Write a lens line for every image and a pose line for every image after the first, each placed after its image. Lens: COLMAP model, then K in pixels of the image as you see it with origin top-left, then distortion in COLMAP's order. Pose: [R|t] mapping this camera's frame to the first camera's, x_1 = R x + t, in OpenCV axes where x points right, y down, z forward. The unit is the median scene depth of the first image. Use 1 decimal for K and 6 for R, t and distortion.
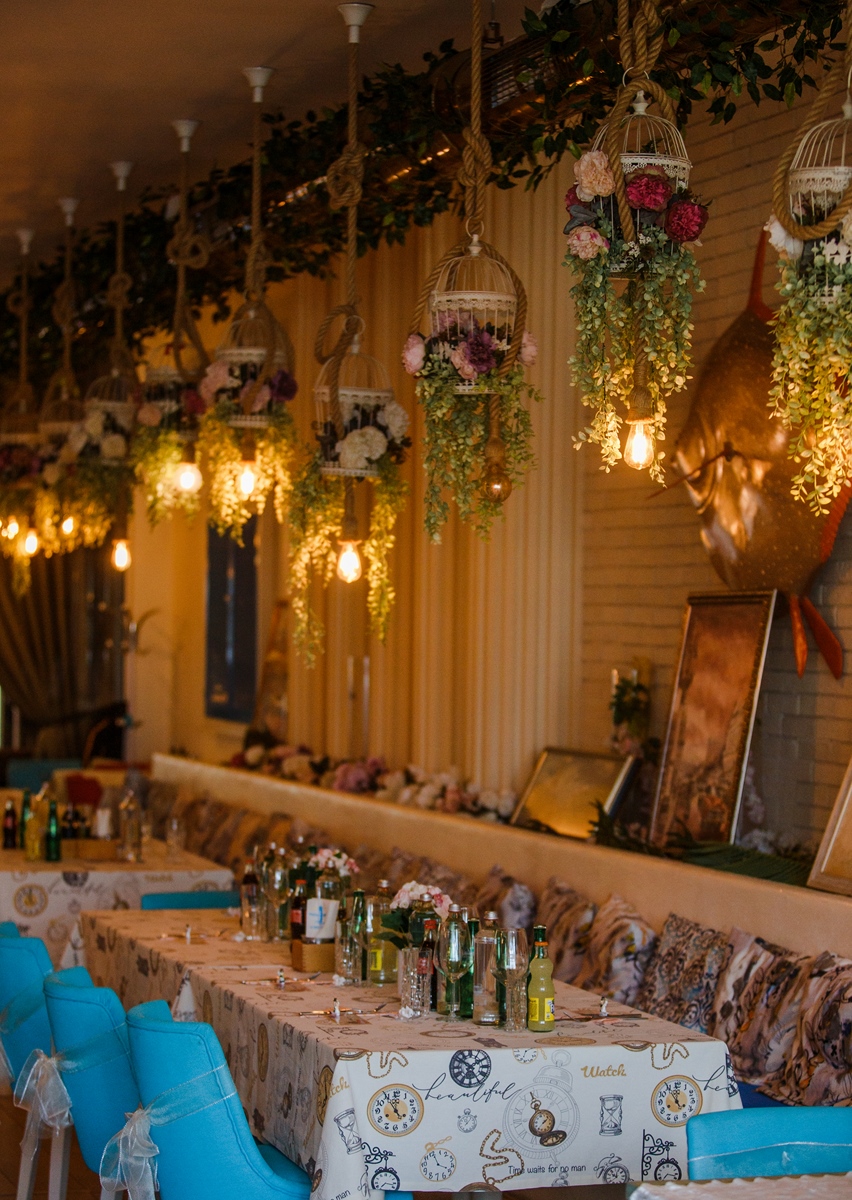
lens RADIAL K [[3201.2, 0, 424.3], [0, 3201.2, 605.2], [0, 0, 1]] dist [-0.217856, 0.000000]
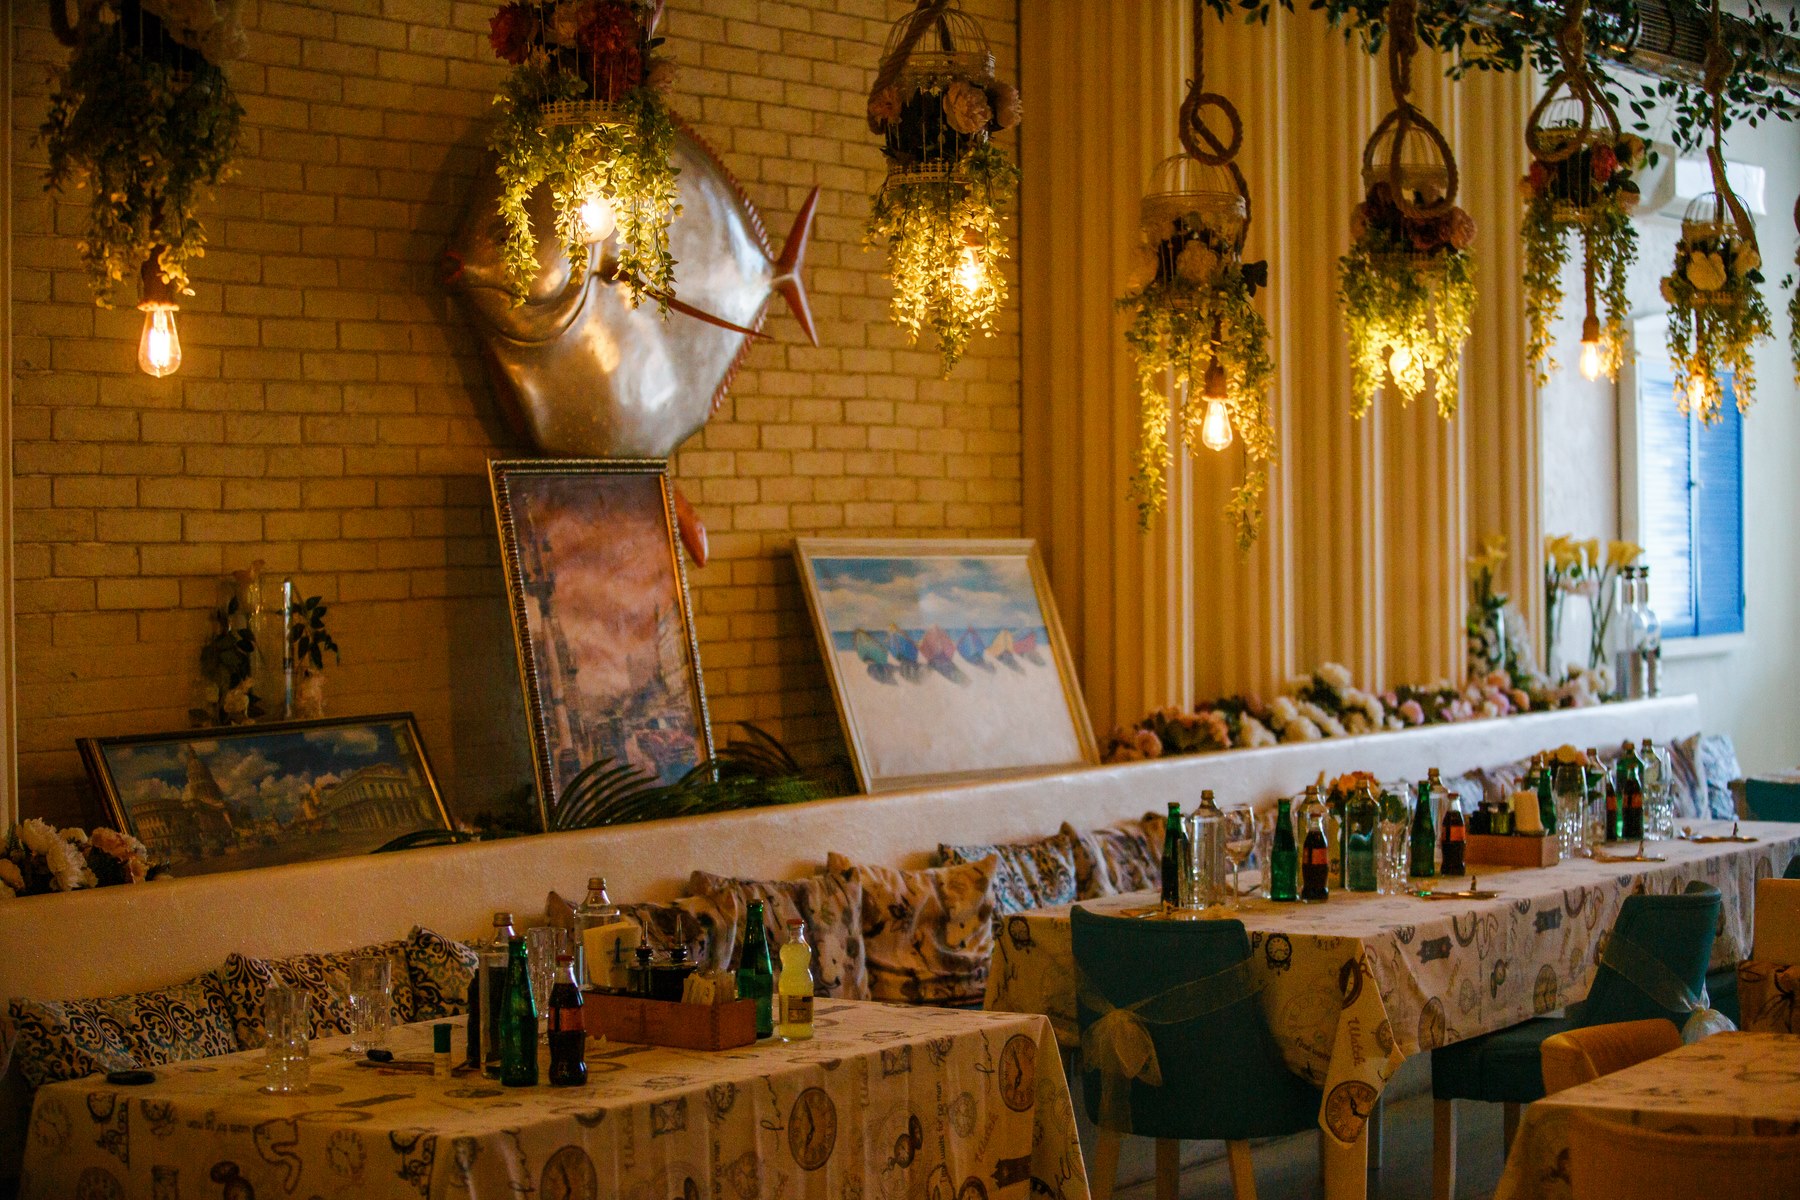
lens RADIAL K [[3641.9, 0, 899.8], [0, 3641.9, 599.2], [0, 0, 1]] dist [0.001307, 0.000000]
pose [[-0.650156, -0.027134, 0.759316, -0.651209], [-0.004445, 0.999481, 0.031910, 0.001008], [-0.759788, 0.017372, -0.649939, 1.647563]]
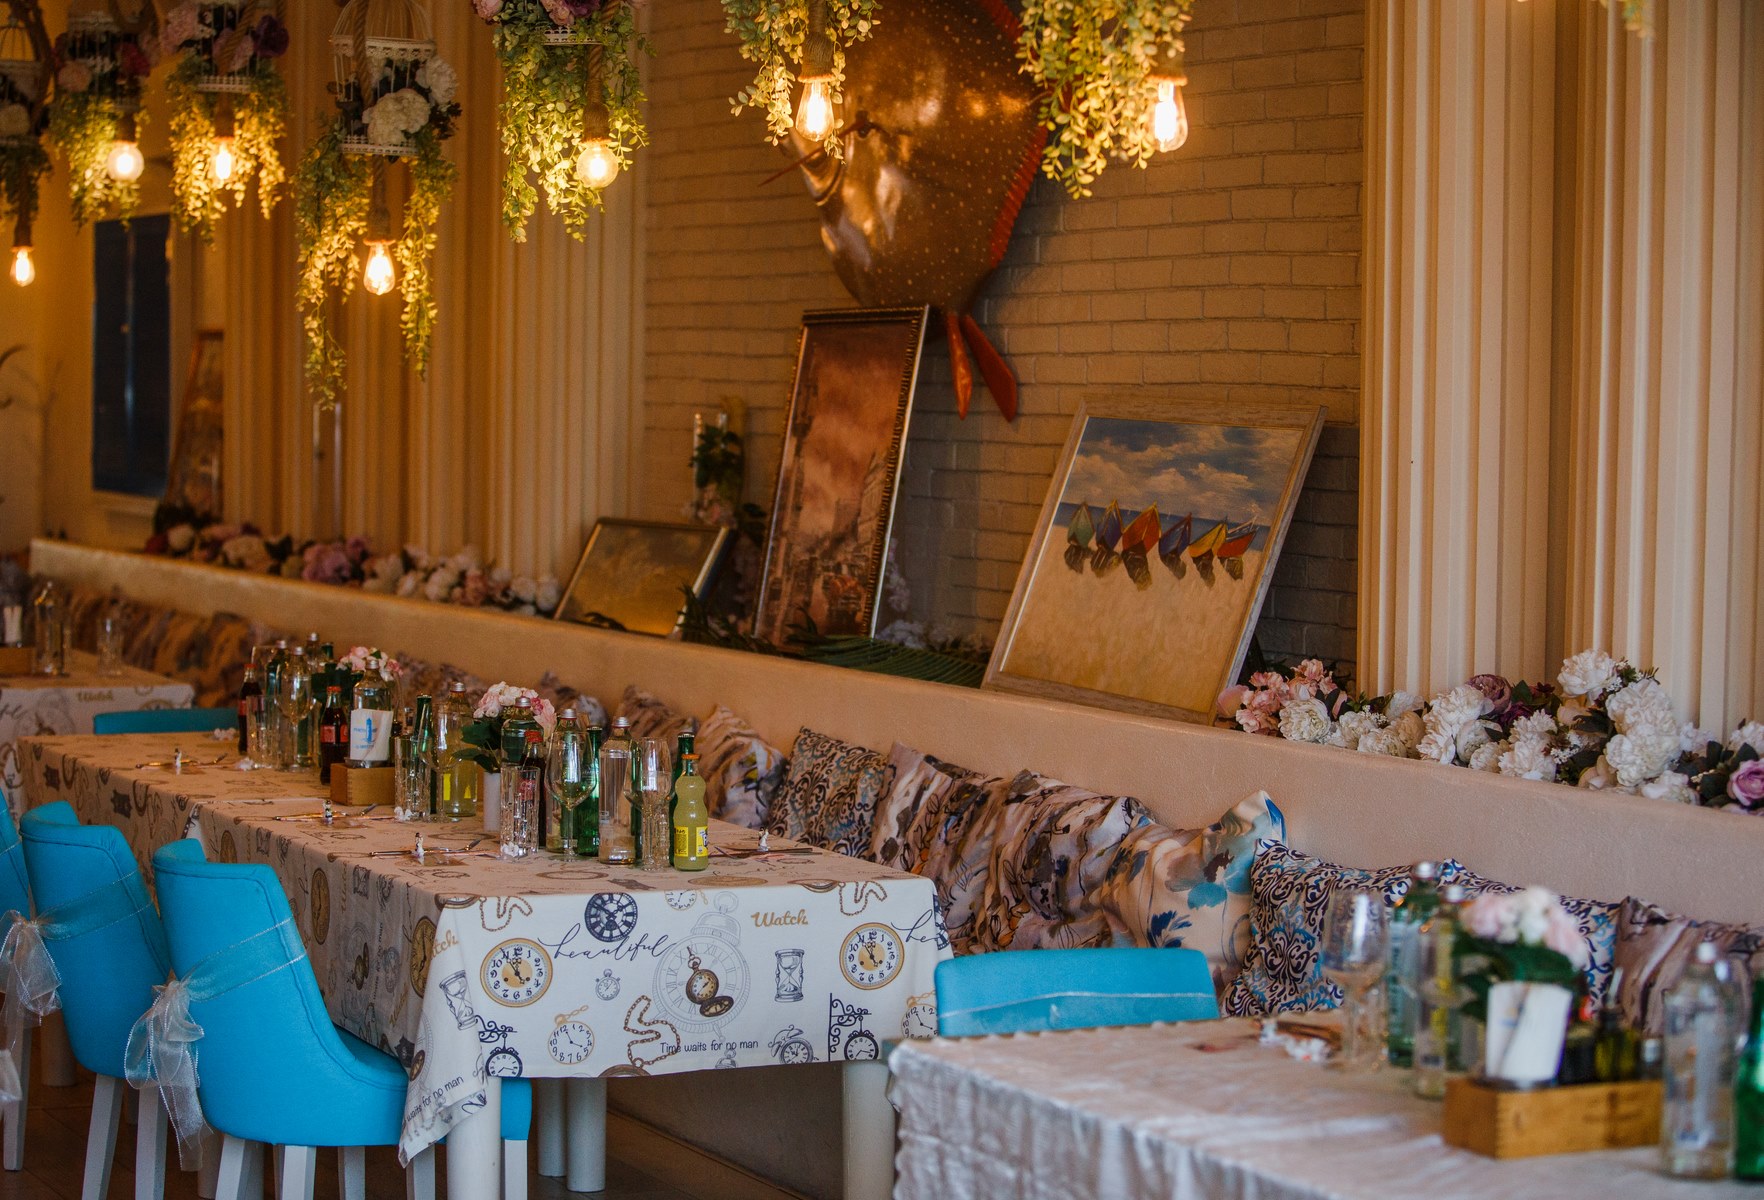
lens RADIAL K [[4380.0, 0, 884.5], [0, 4380.0, 593.2], [0, 0, 1]] dist [-0.226769, 0.000000]
pose [[0.990369, -0.010103, 0.138086, -0.048466], [0.002405, 0.998439, 0.055804, 0.005898], [-0.138435, -0.054934, 0.988847, -0.039301]]
